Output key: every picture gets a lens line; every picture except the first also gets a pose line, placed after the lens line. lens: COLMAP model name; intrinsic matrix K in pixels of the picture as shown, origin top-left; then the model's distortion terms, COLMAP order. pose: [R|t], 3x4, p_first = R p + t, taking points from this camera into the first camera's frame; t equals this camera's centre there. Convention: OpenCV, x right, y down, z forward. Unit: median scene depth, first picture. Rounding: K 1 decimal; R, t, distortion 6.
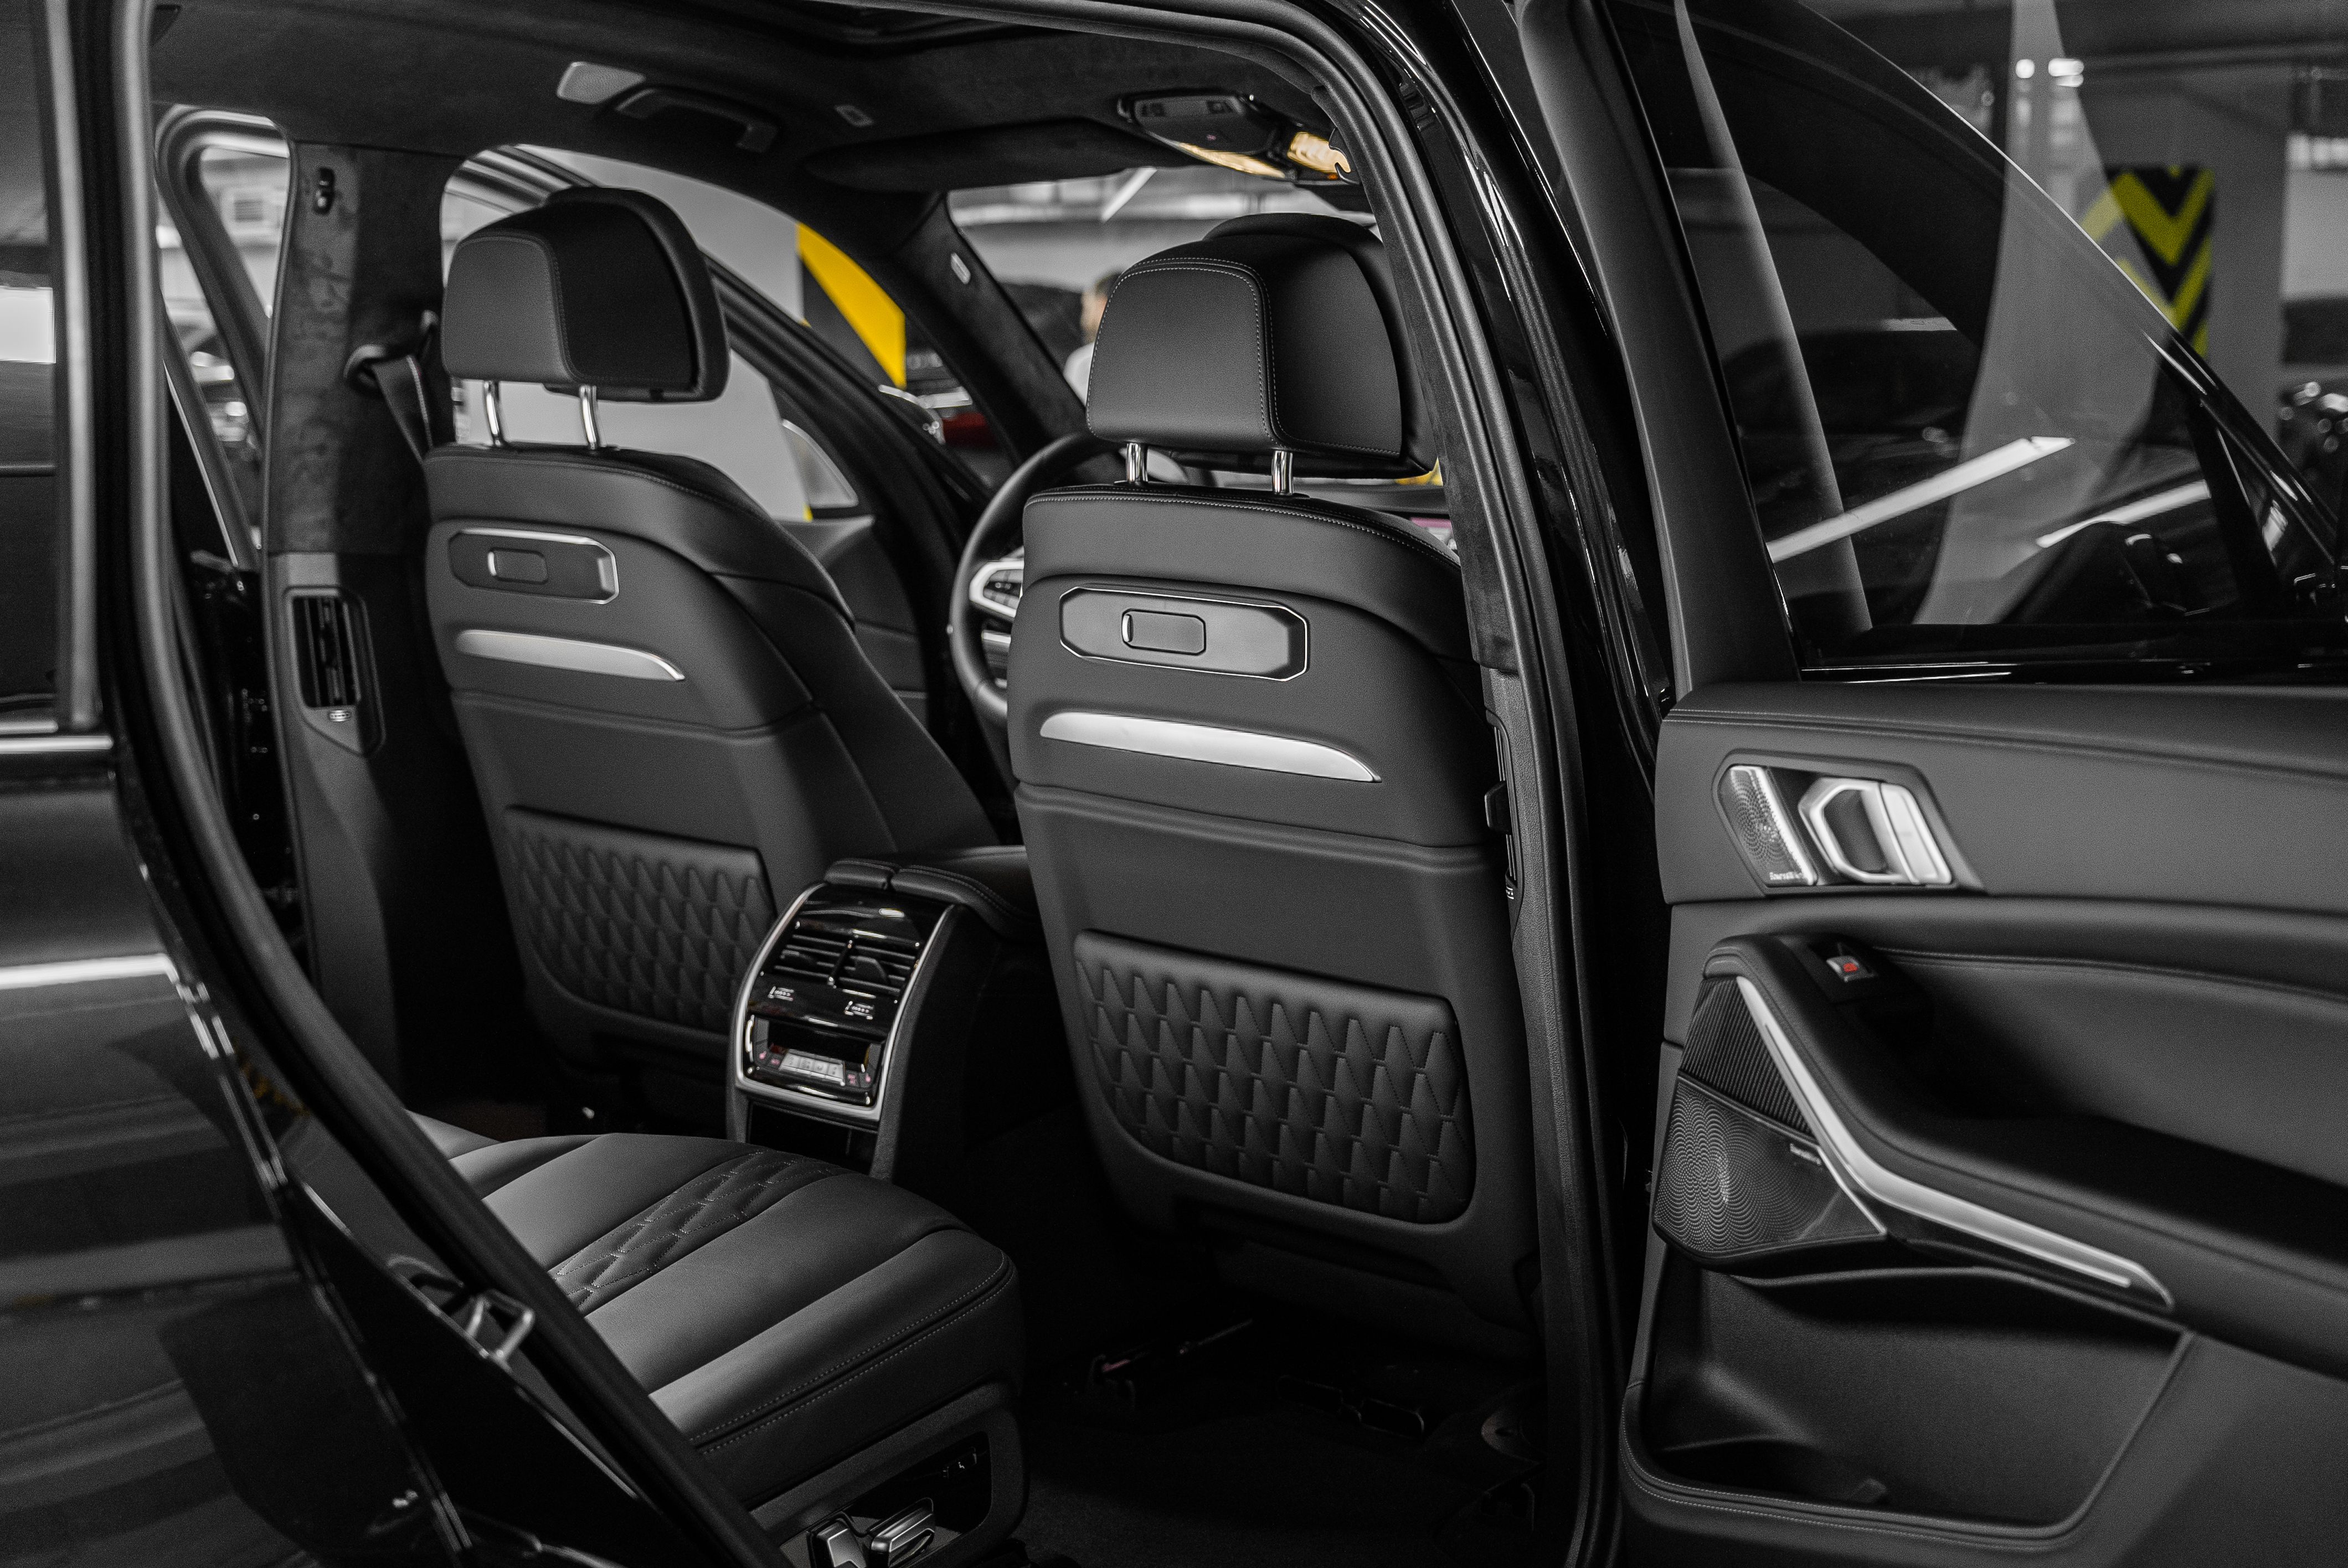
lens RADIAL K [[3312.3, 0, 1136.8], [0, 3312.3, 787.3], [0, 0, 1]] dist [-0.006417, -0.080059]
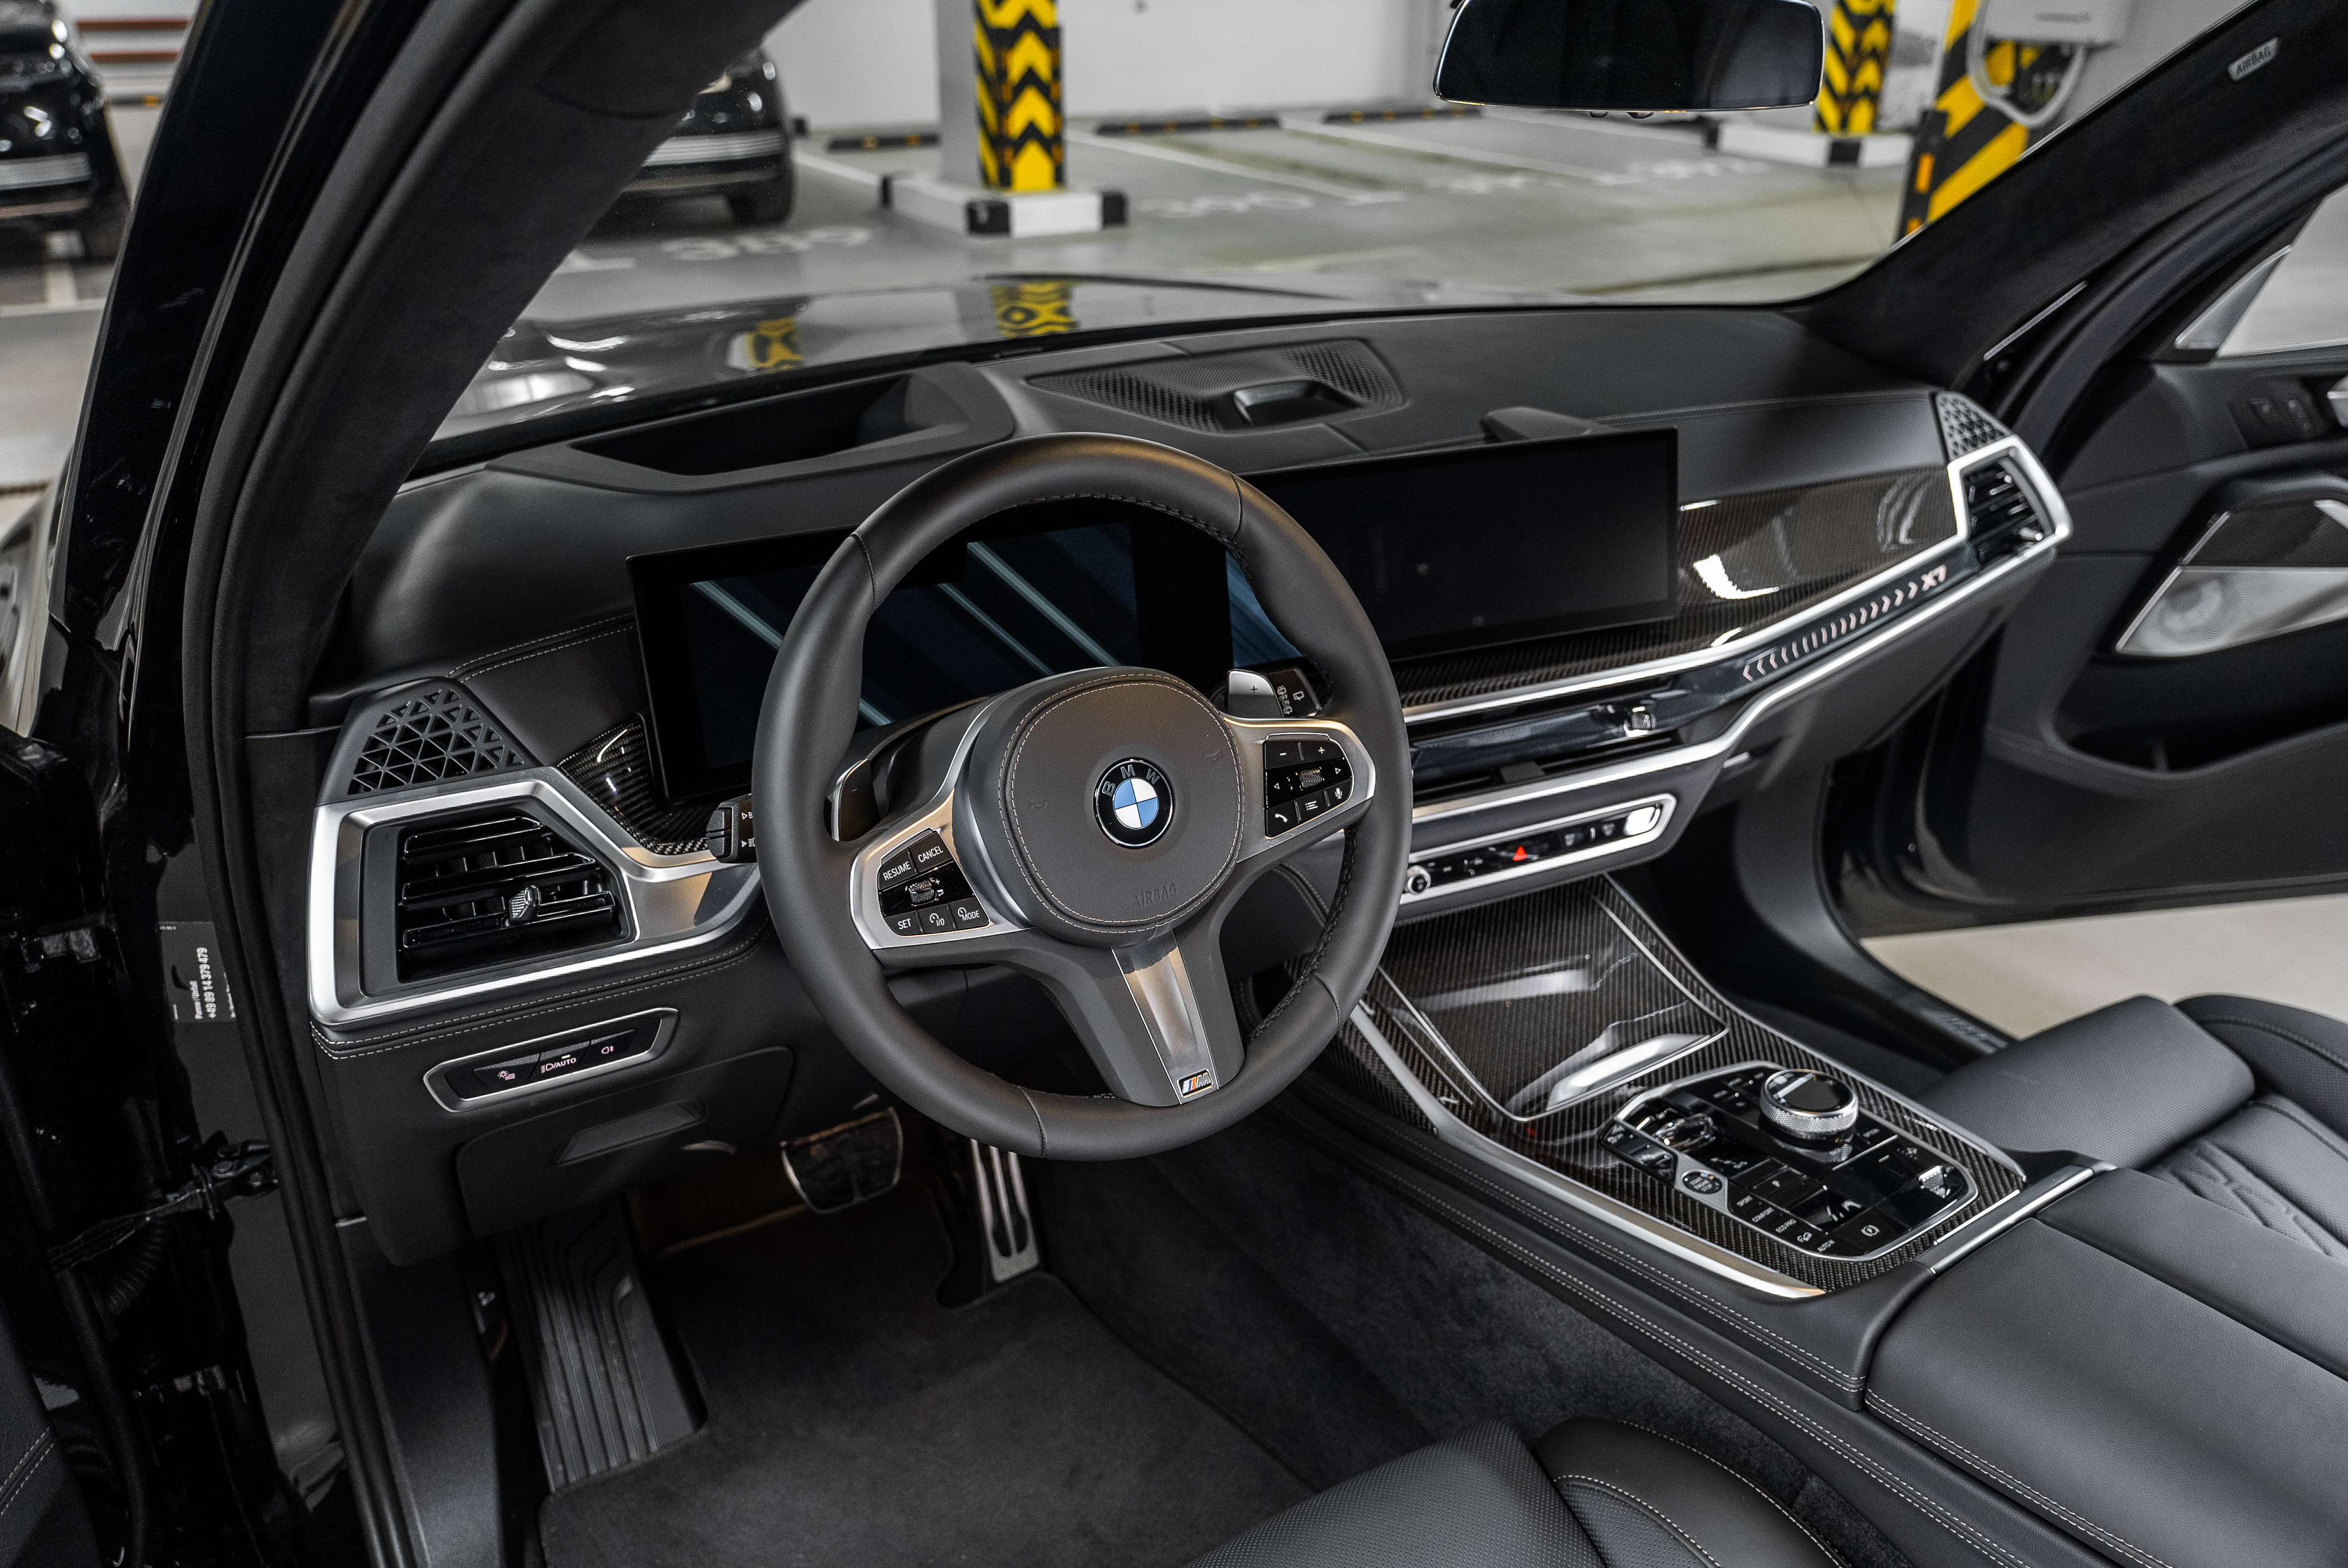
lens RADIAL K [[1664.3, 0, 1164.8], [0, 1664.3, 790.5], [0, 0, 1]] dist [-0.034376, 0.032992]
pose [[0.233300, -0.439622, 0.867354, -0.317101], [0.124289, 0.898134, 0.421792, -0.234342], [-0.964429, 0.009399, 0.264174, 1.318789]]
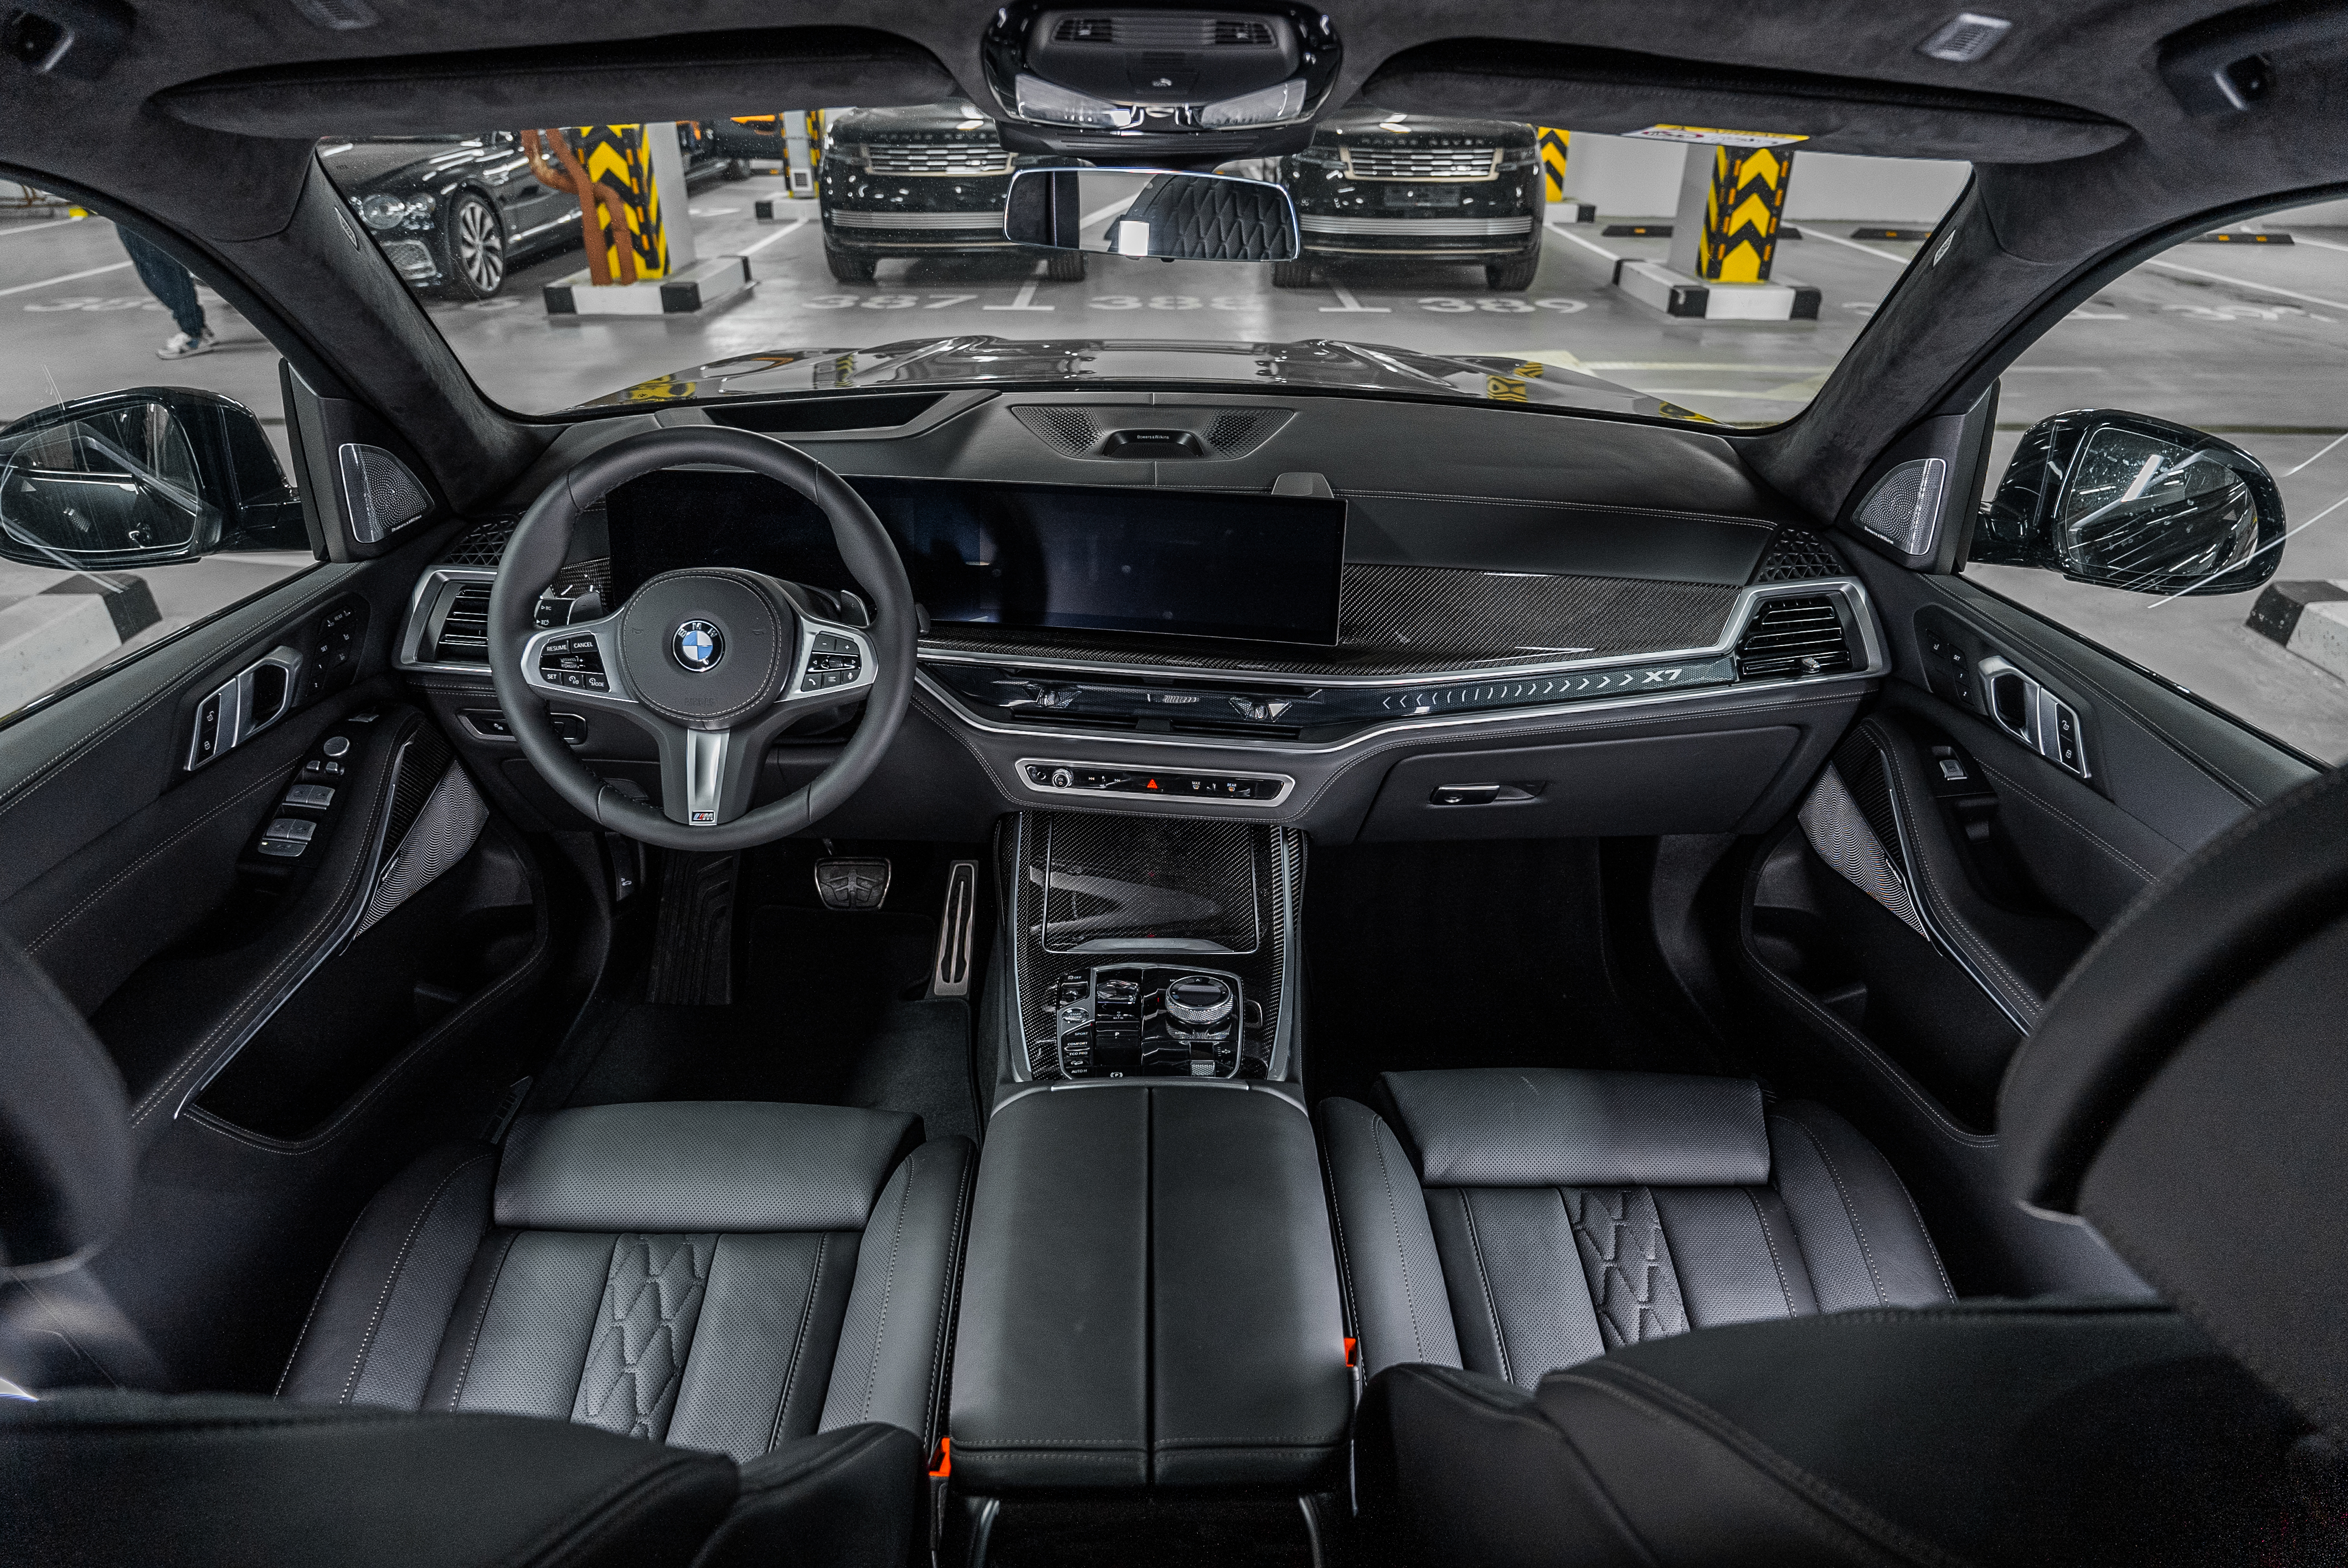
lens RADIAL K [[1327.1, 0, 1175.8], [0, 1327.1, 781.0], [0, 0, 1]] dist [-0.021231, 0.000629]
pose [[0.707510, -0.335841, 0.621804, -0.208665], [0.084633, 0.913799, 0.397251, -0.214712], [-0.701618, -0.228434, 0.674945, 0.980578]]
